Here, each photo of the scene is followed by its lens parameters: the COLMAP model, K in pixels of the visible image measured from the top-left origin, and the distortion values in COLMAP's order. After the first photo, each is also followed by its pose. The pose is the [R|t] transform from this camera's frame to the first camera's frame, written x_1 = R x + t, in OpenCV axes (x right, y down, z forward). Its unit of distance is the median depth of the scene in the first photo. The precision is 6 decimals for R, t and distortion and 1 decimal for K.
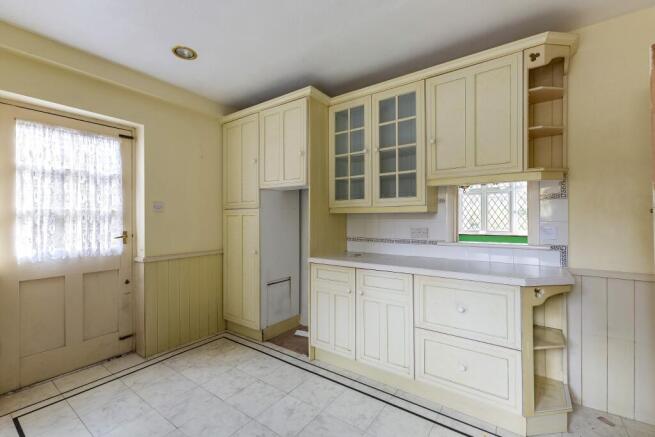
lens RADIAL K [[281.7, 0, 329.9], [0, 281.7, 218.9], [0, 0, 1]] dist [0.001086, 0.000063]
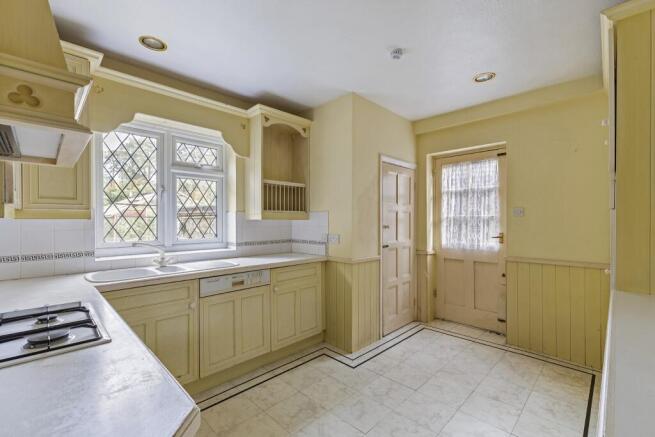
lens RADIAL K [[281.7, 0, 329.9], [0, 281.7, 218.9], [0, 0, 1]] dist [0.001086, 0.000063]
pose [[-0.162892, -0.006816, -0.986620, 0.626504], [0.003095, 0.999968, -0.007420, -0.009413], [0.986639, -0.004262, -0.162866, 0.500838]]
